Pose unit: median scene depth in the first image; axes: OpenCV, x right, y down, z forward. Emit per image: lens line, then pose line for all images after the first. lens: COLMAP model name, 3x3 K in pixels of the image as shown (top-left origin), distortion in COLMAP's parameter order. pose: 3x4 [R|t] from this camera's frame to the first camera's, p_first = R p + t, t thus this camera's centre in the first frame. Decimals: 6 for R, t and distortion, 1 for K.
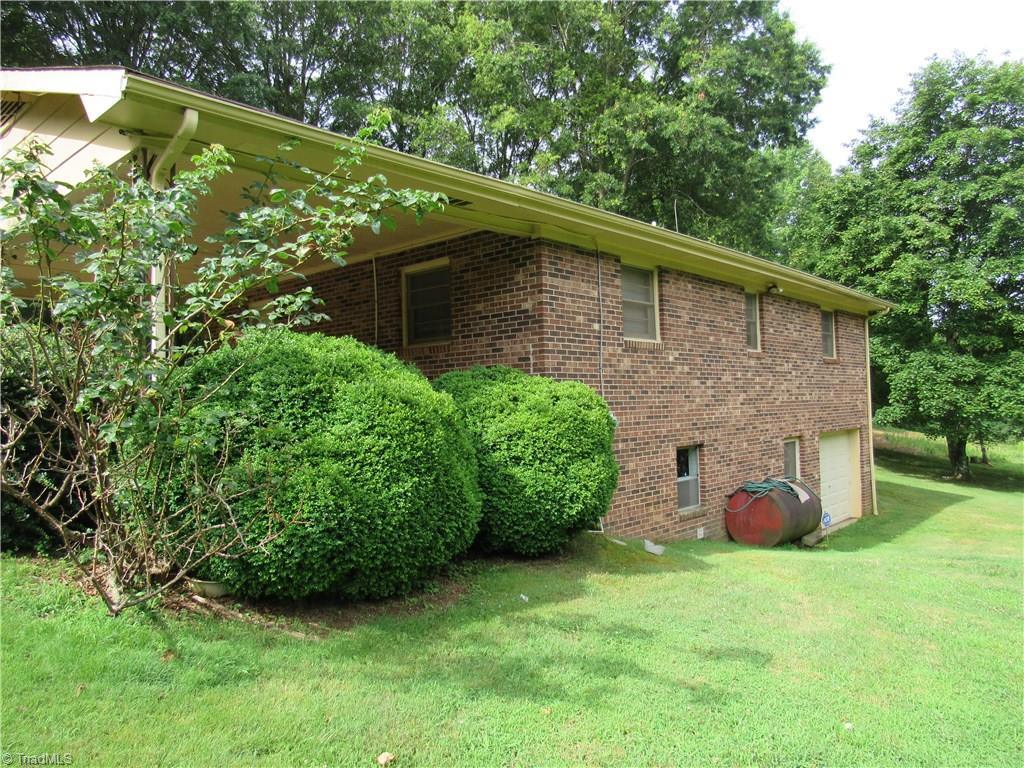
lens RADIAL K [[733.2, 0, 513.9], [0, 733.2, 383.5], [0, 0, 1]] dist [-0.029410, 0.009341]
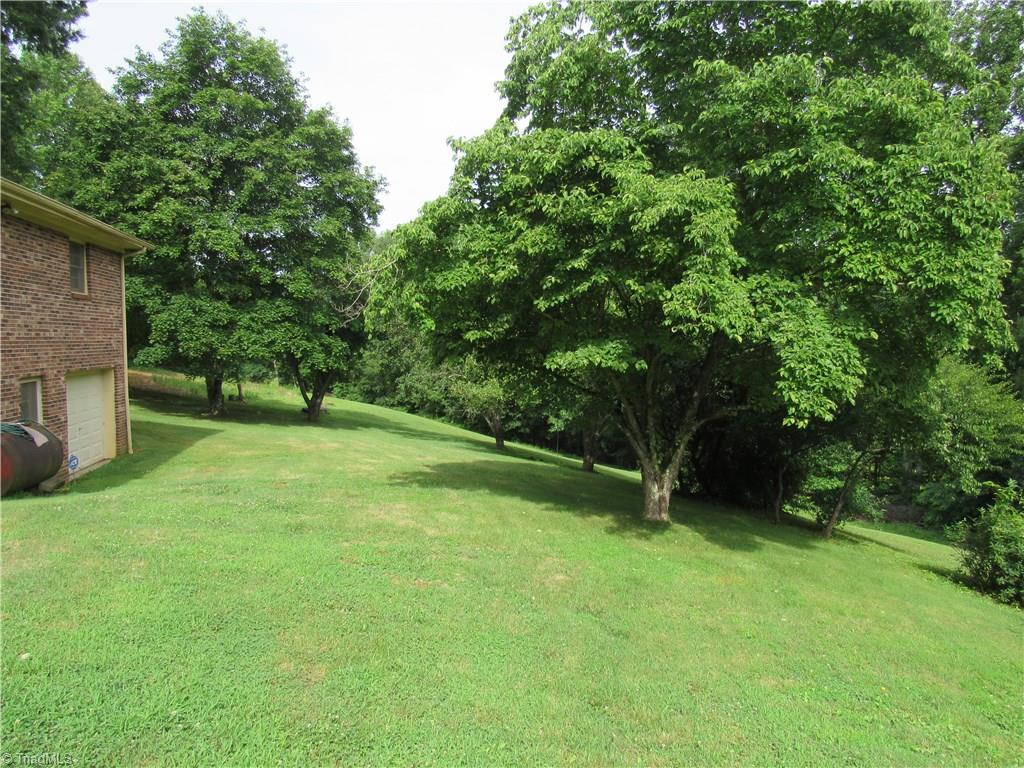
lens RADIAL K [[733.2, 0, 513.0], [0, 733.2, 386.4], [0, 0, 1]] dist [-0.029410, 0.009341]
pose [[0.605584, -0.025441, 0.795374, 0.020213], [-0.039139, 0.997327, 0.061701, 0.004799], [-0.794818, -0.068495, 0.602970, -0.019555]]
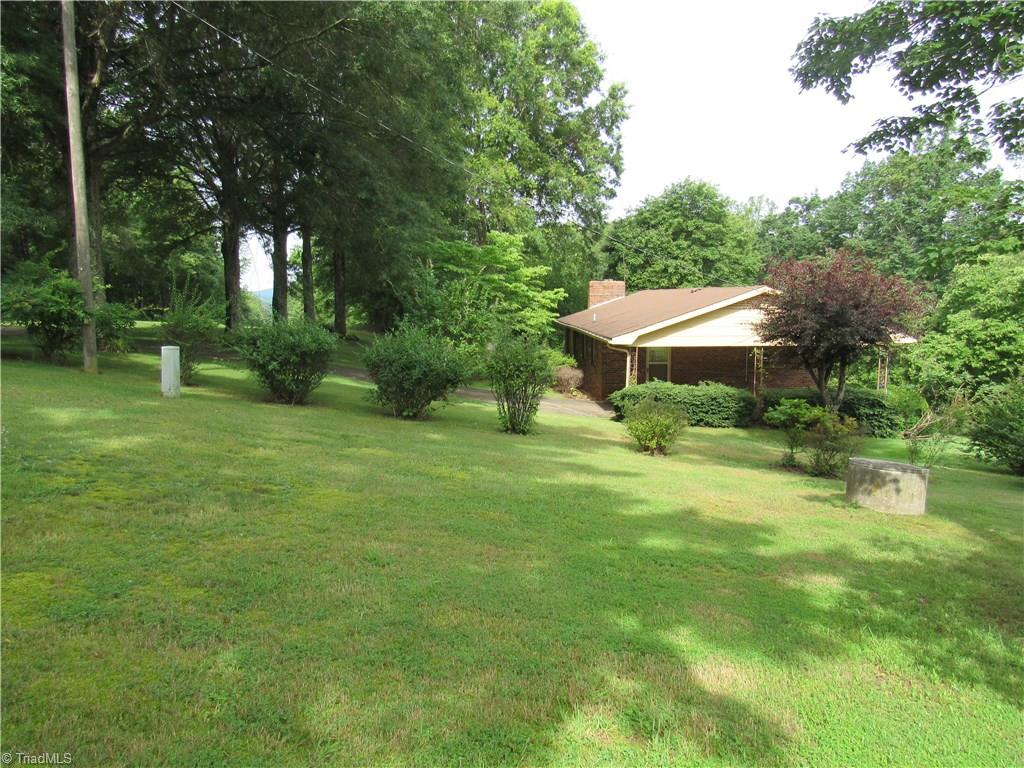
lens RADIAL K [[733.2, 0, 514.2], [0, 733.2, 383.8], [0, 0, 1]] dist [-0.029410, 0.009341]
pose [[0.718901, -0.052794, 0.693105, -1.567002], [-0.038820, 0.992506, 0.115864, -0.155025], [-0.694028, -0.110201, 0.711464, -0.166962]]
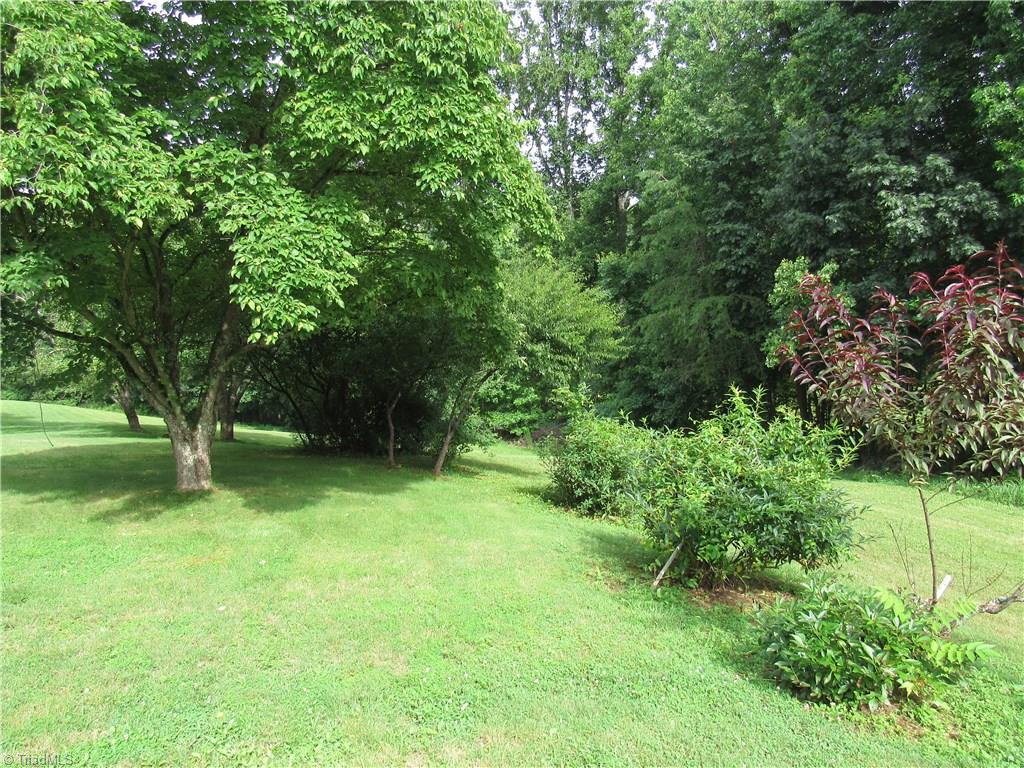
lens RADIAL K [[733.2, 0, 509.9], [0, 733.2, 384.9], [0, 0, 1]] dist [-0.029410, 0.009341]
pose [[0.272337, -0.122930, 0.954317, 0.196795], [0.047712, 0.992310, 0.114208, 0.038010], [-0.961018, 0.014430, 0.276108, -0.094079]]
